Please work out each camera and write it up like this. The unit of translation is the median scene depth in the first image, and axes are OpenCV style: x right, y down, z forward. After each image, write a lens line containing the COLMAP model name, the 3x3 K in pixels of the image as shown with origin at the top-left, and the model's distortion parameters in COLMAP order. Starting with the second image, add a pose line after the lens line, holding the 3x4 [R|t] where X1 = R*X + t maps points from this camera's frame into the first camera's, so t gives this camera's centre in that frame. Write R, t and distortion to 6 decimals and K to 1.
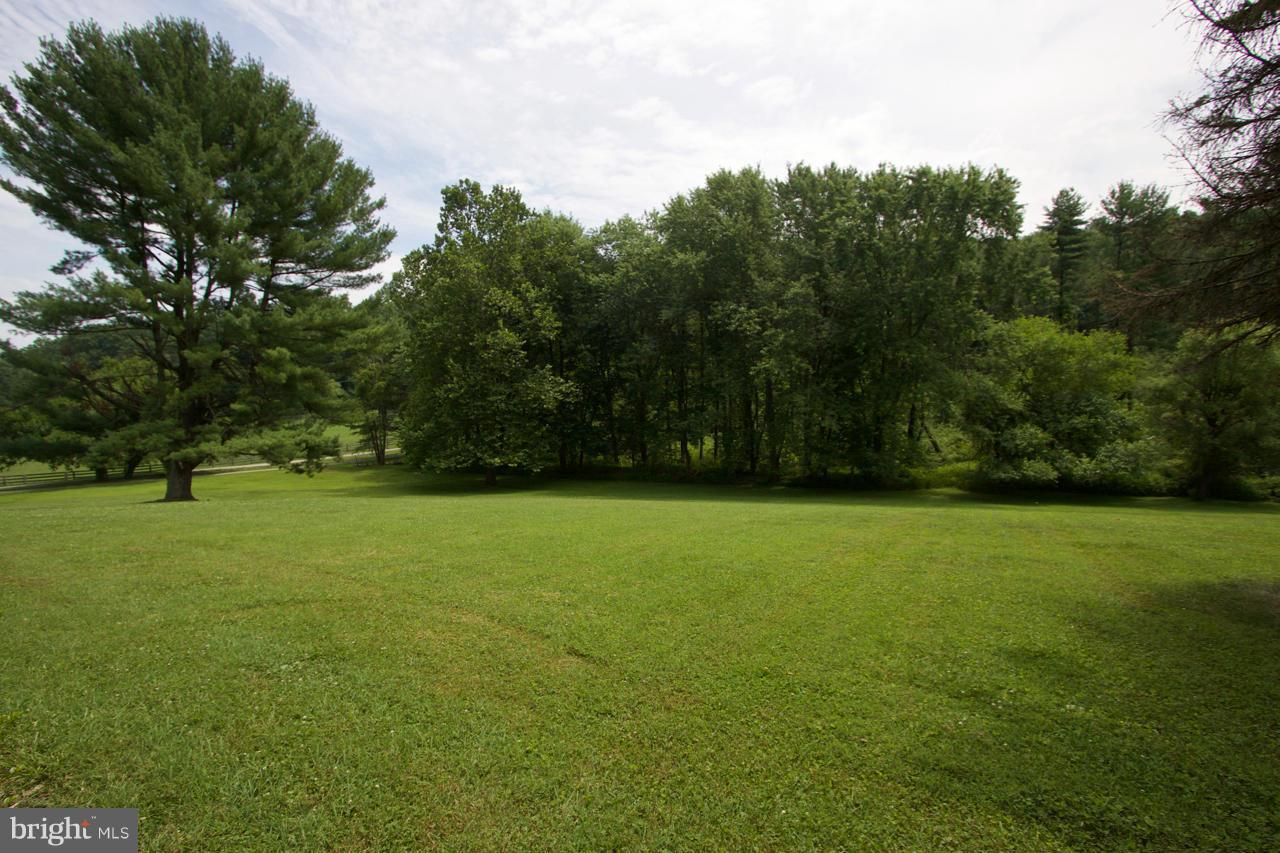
lens RADIAL K [[582.2, 0, 627.5], [0, 582.2, 425.6], [0, 0, 1]] dist [-0.015796, 0.004416]
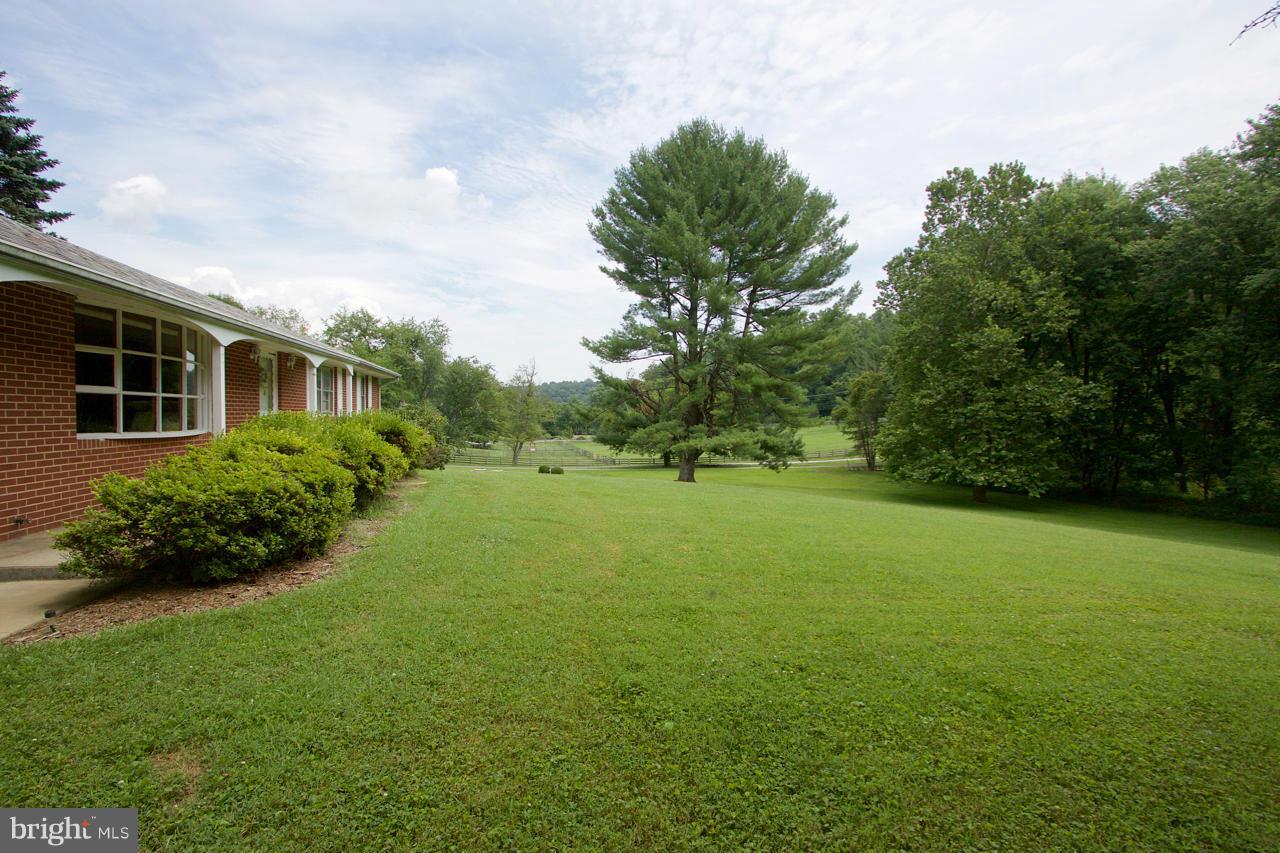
lens RADIAL K [[582.2, 0, 633.0], [0, 582.2, 427.3], [0, 0, 1]] dist [-0.015796, 0.004416]
pose [[0.670988, 0.020862, -0.741175, 0.075157], [-0.028705, 0.999586, 0.002148, 0.002219], [0.740912, 0.019835, 0.671309, 0.006005]]
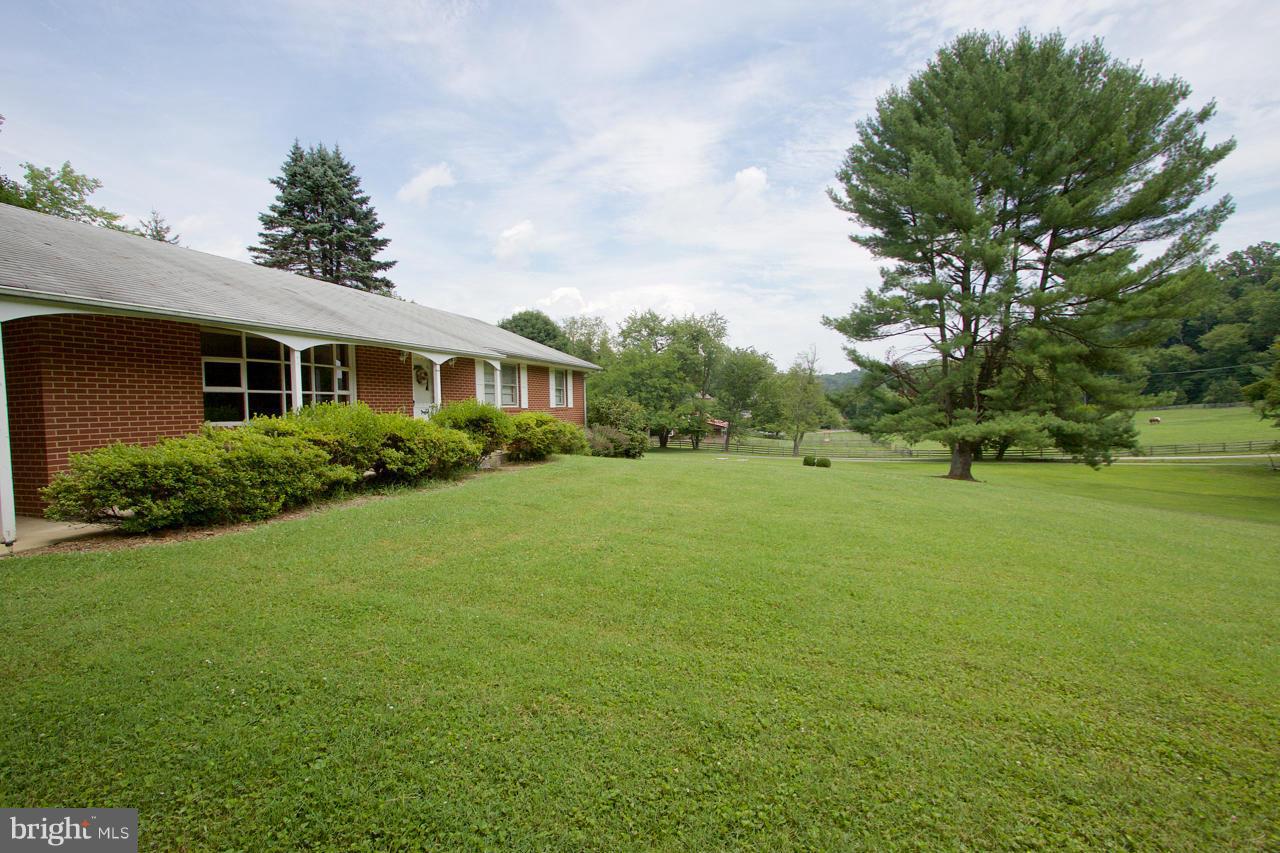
lens RADIAL K [[582.2, 0, 638.4], [0, 582.2, 419.6], [0, 0, 1]] dist [-0.015796, 0.004416]
pose [[0.227772, 0.016795, -0.973570, 0.089589], [-0.008334, 0.999848, 0.015299, 0.002772], [0.973679, 0.004629, 0.227878, 0.087693]]
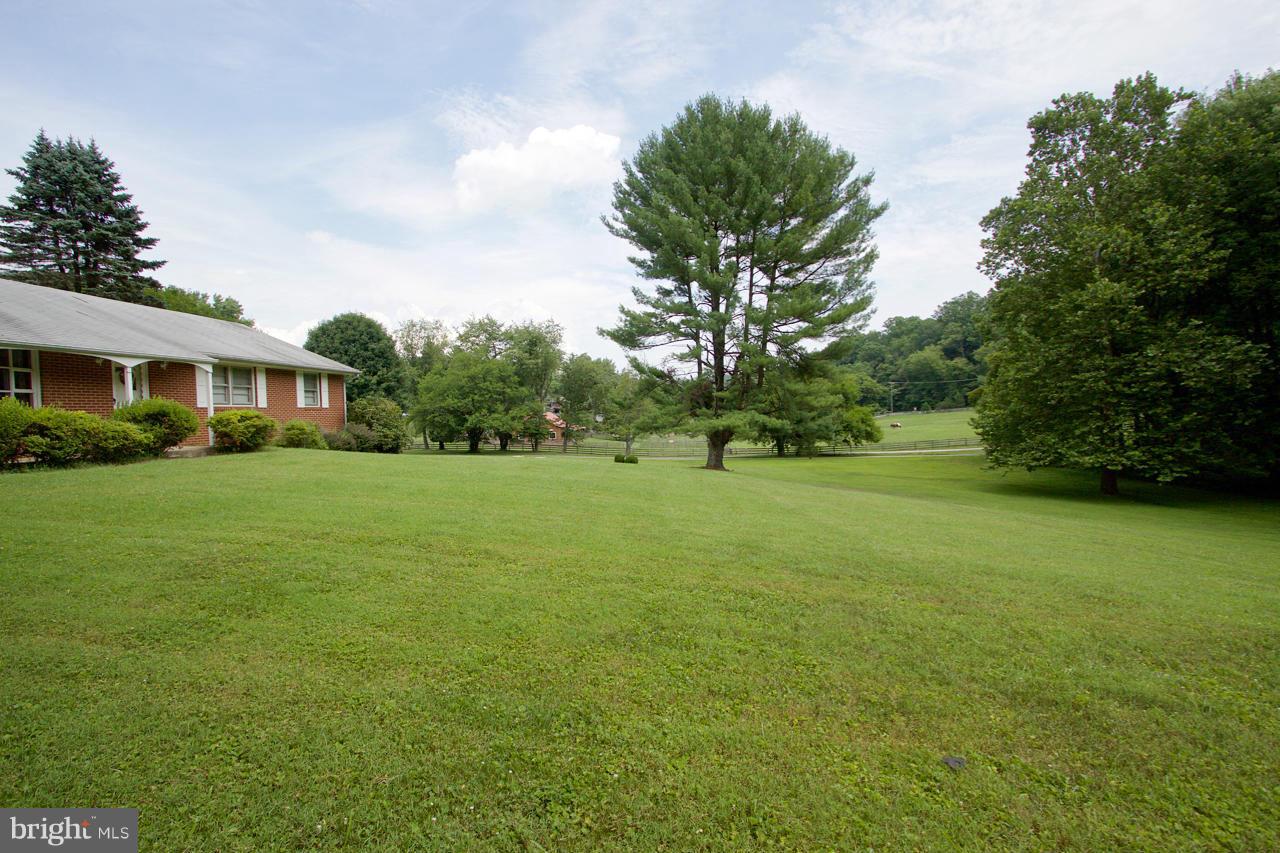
lens RADIAL K [[582.2, 0, 635.2], [0, 582.2, 421.3], [0, 0, 1]] dist [-0.015796, 0.004416]
pose [[0.429903, 0.009565, -0.902824, 0.188183], [-0.003359, 0.999954, 0.008995, 0.006740], [0.902869, -0.000835, 0.429915, 0.161531]]
